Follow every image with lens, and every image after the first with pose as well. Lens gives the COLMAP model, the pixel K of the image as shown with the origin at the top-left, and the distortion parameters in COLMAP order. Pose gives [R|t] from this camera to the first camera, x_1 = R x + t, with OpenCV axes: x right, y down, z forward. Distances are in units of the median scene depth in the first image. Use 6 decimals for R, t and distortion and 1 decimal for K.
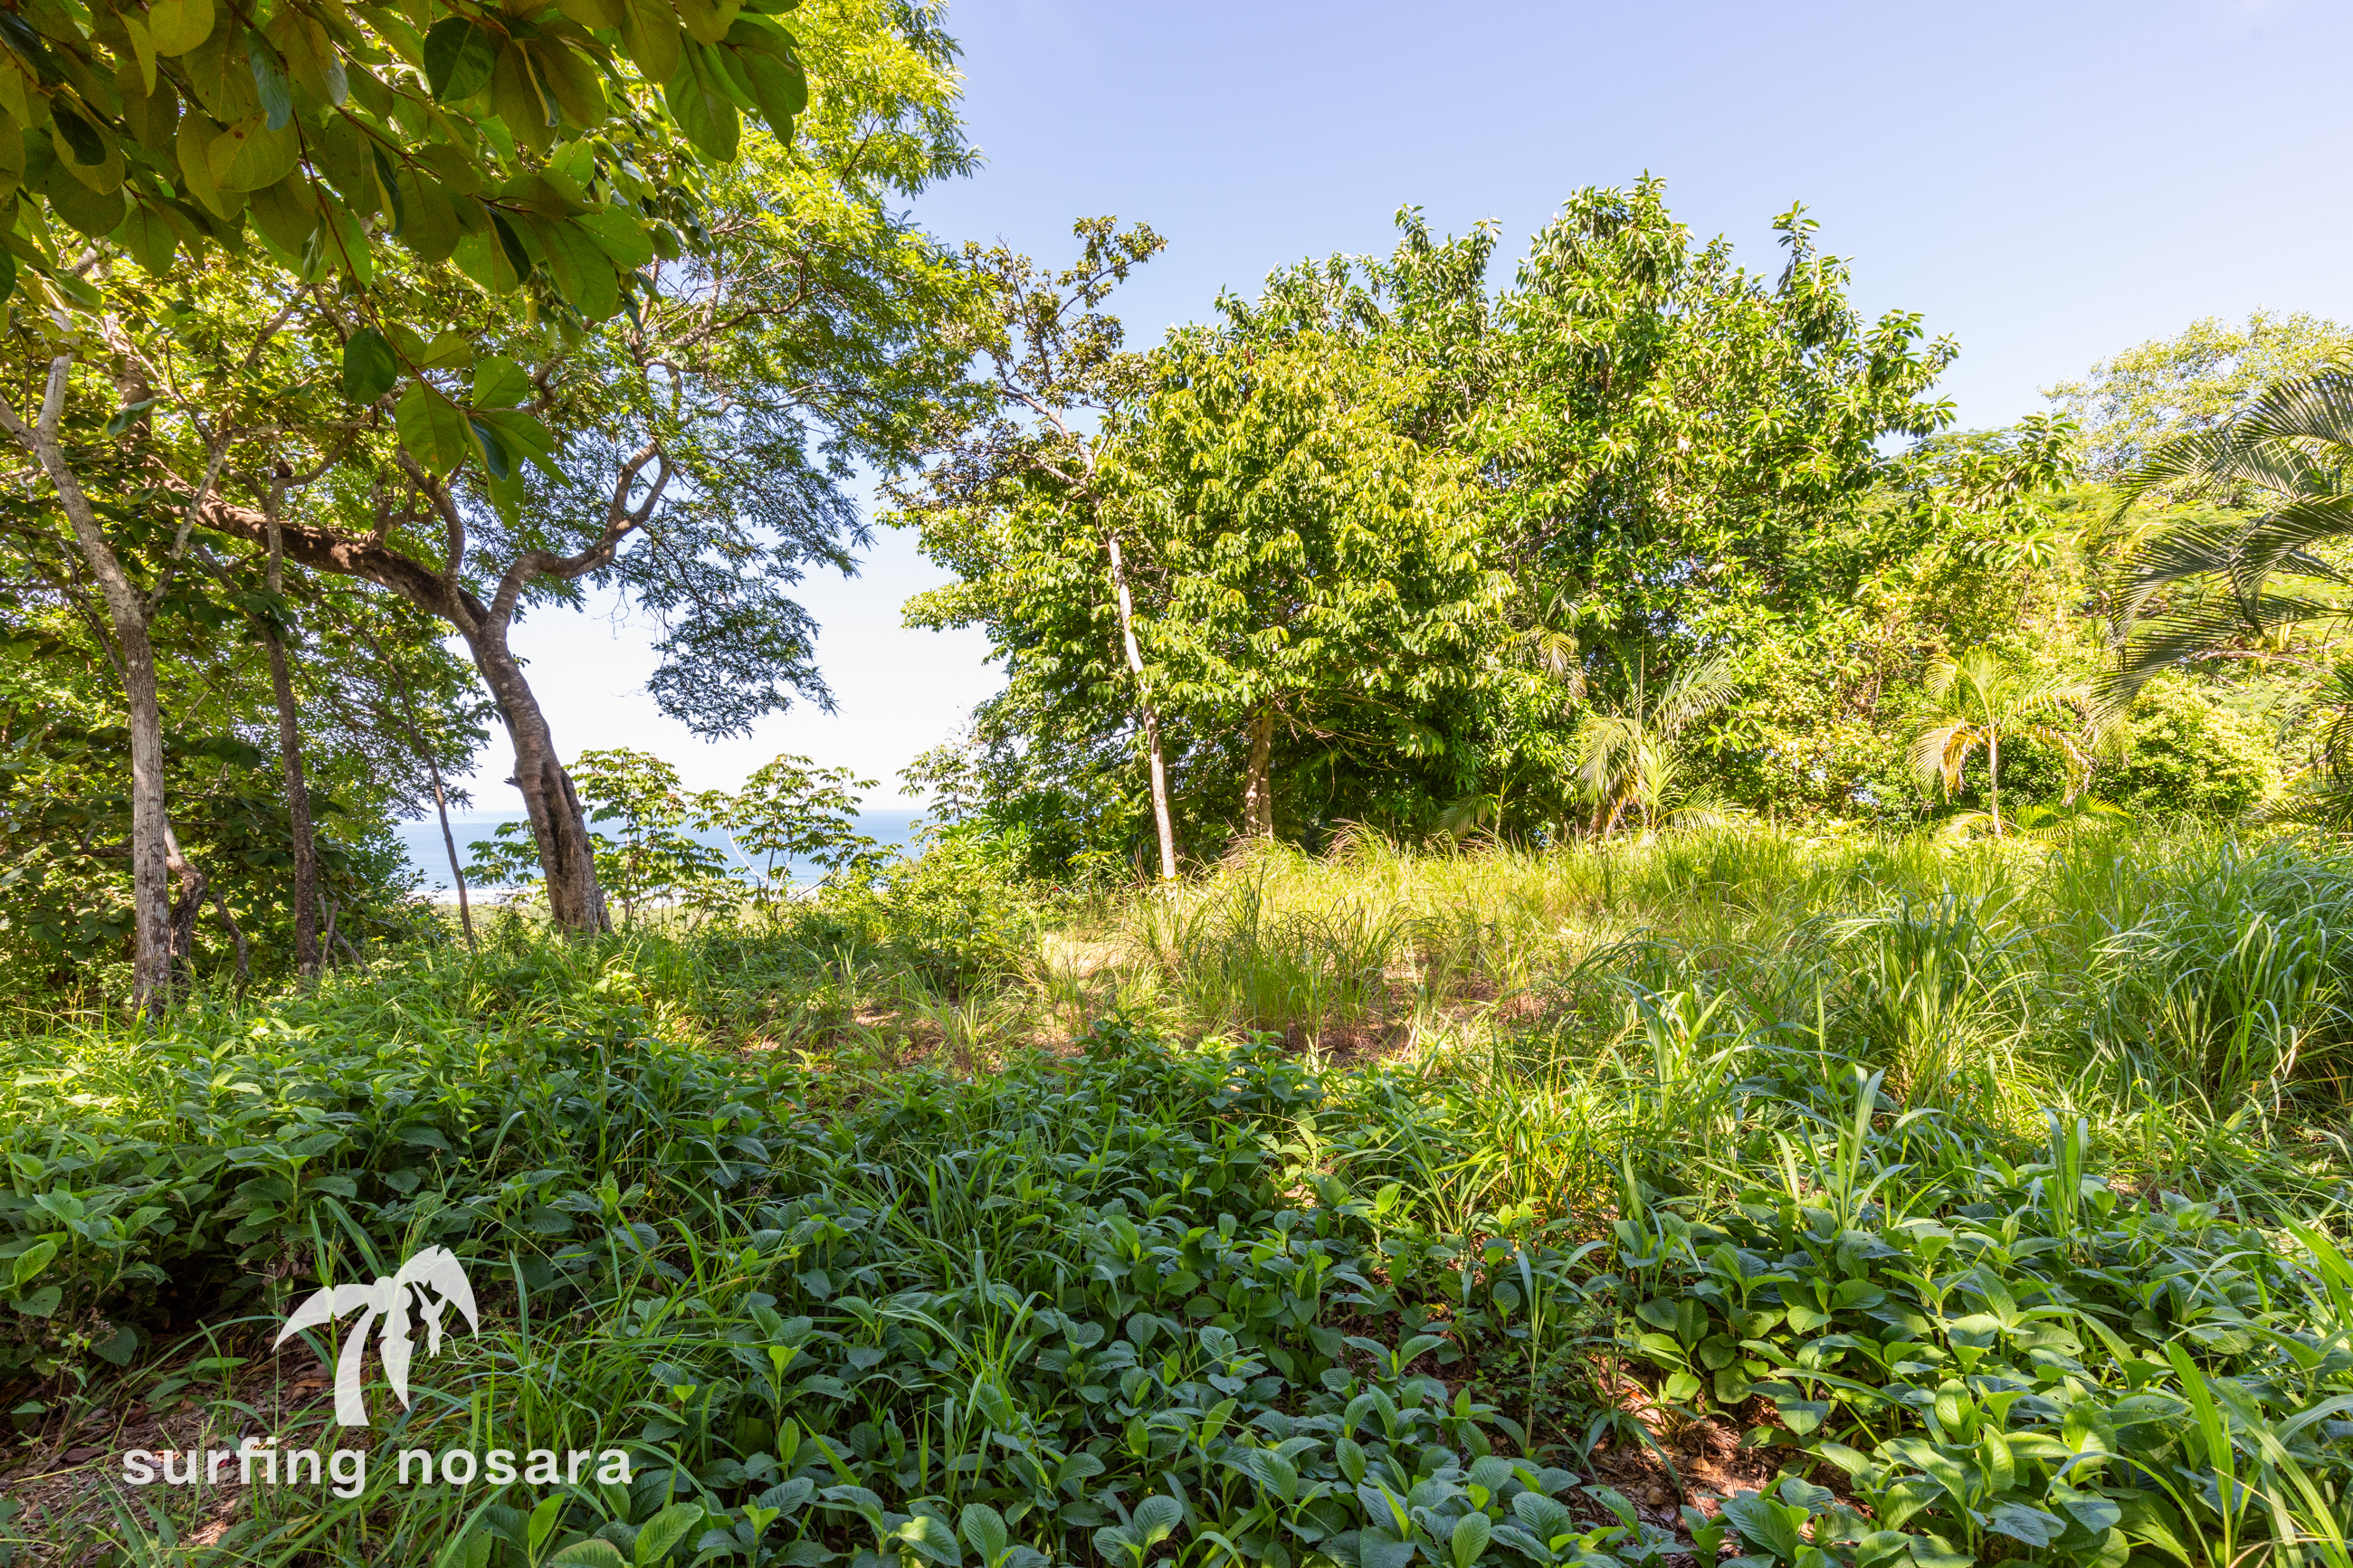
lens RADIAL K [[1080.2, 0, 1177.2], [0, 1080.2, 796.3], [0, 0, 1]] dist [0.011562, 0.000609]
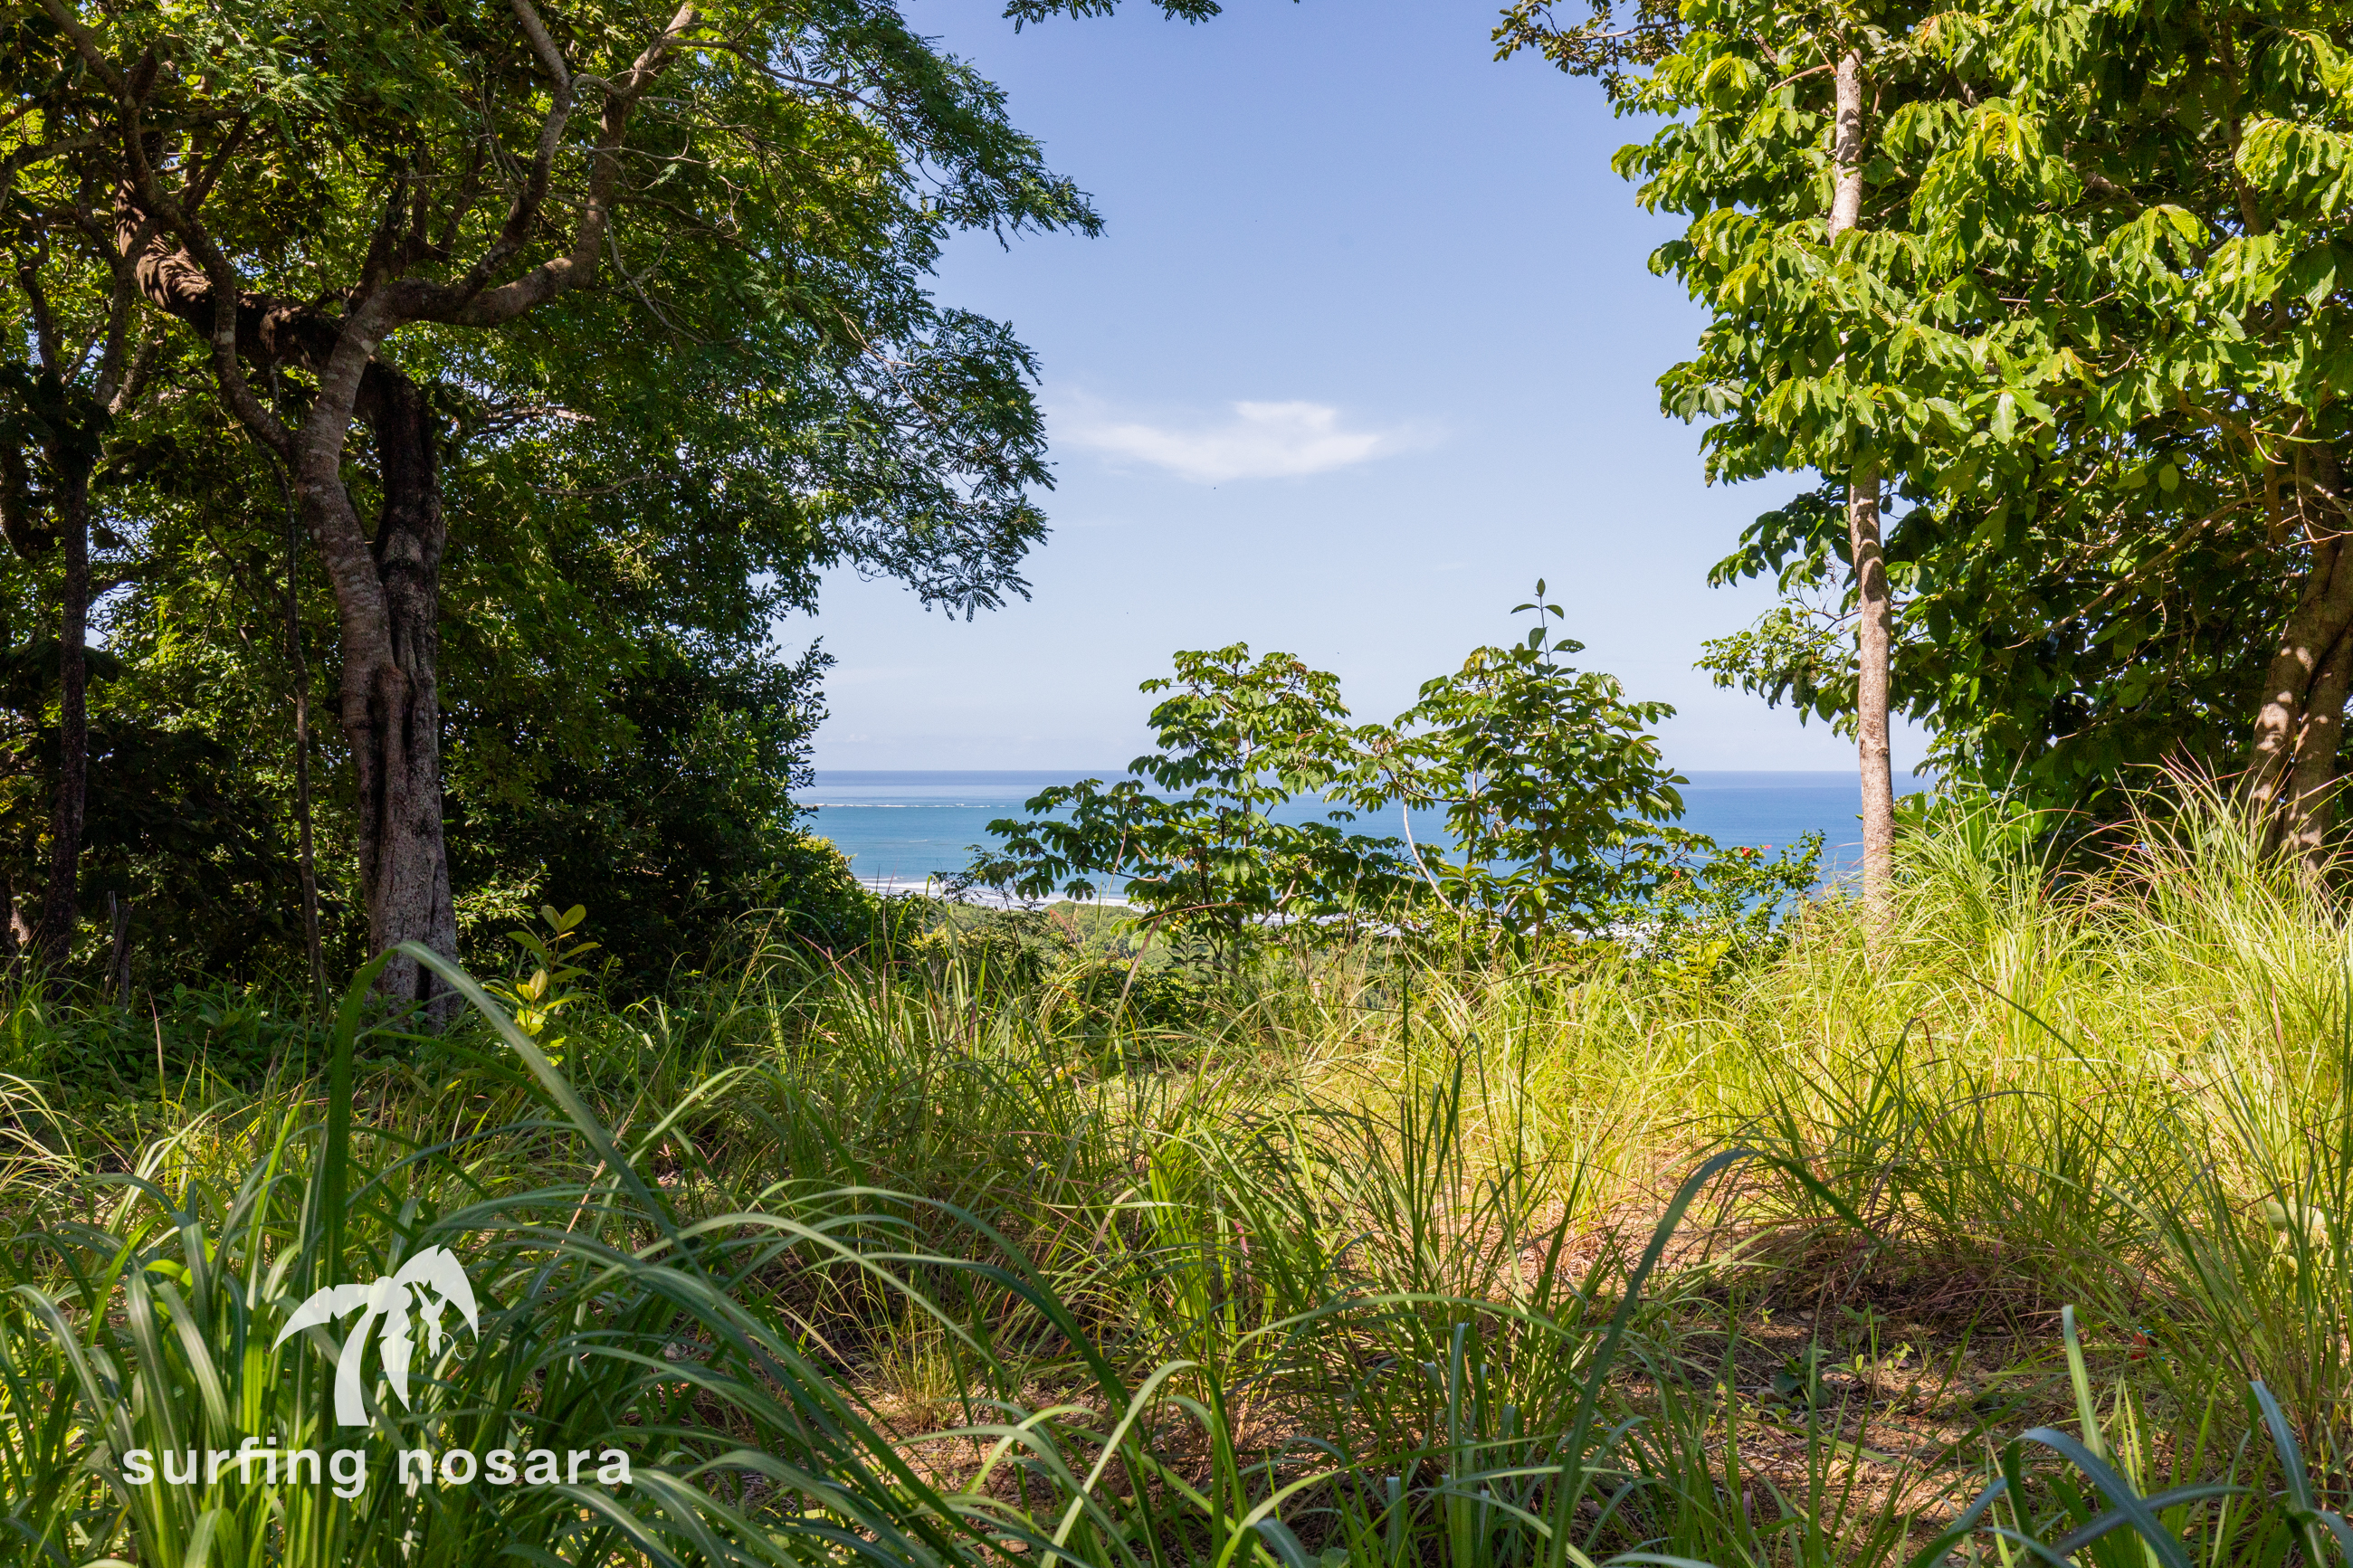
lens RADIAL K [[2352.0, 0, 1172.3], [0, 2352.0, 818.0], [0, 0, 1]] dist [0.012565, 0.010116]
pose [[0.746728, 0.017231, -0.664906, 0.215014], [0.001084, 0.999632, 0.027122, 0.007338], [0.665129, -0.020973, 0.746434, 0.152136]]
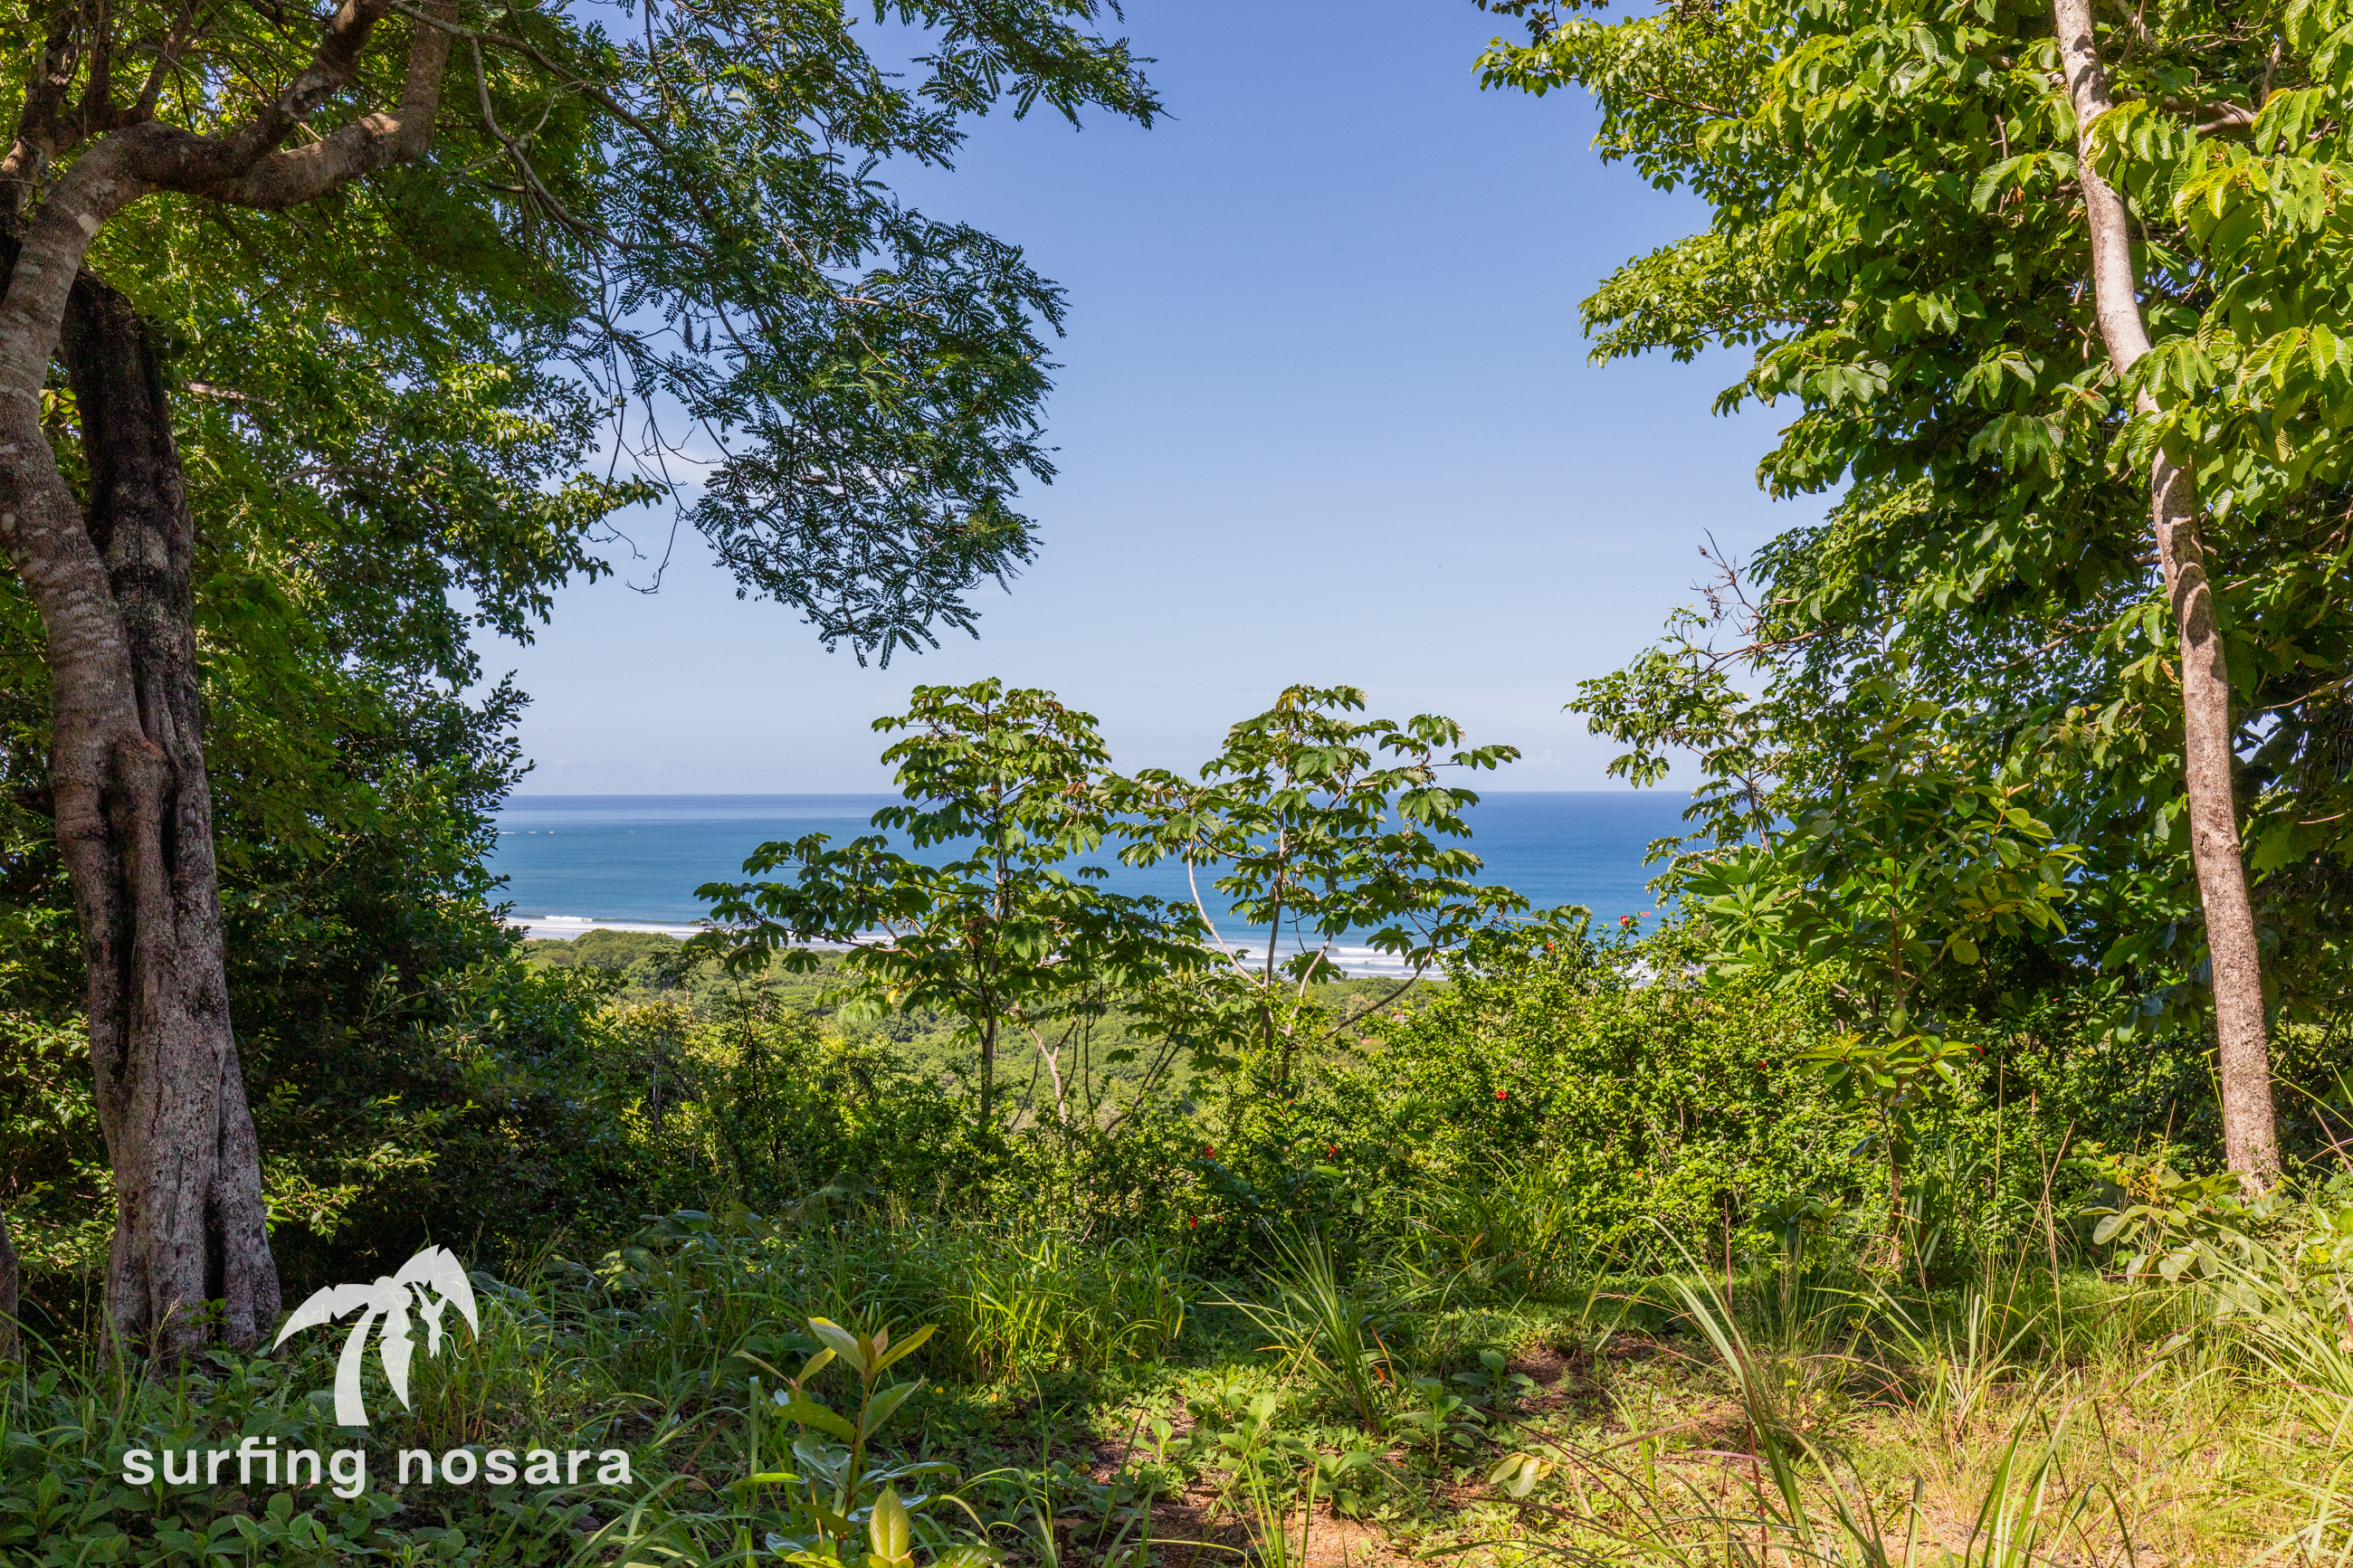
lens RADIAL K [[2259.8, 0, 1176.5], [0, 2259.8, 784.0], [0, 0, 1]] dist [-0.064012, -0.004874]
pose [[0.871146, 0.000249, -0.491023, 0.018745], [0.004302, 0.999958, 0.008140, -0.008800], [0.491004, -0.009204, 0.871108, 0.229693]]
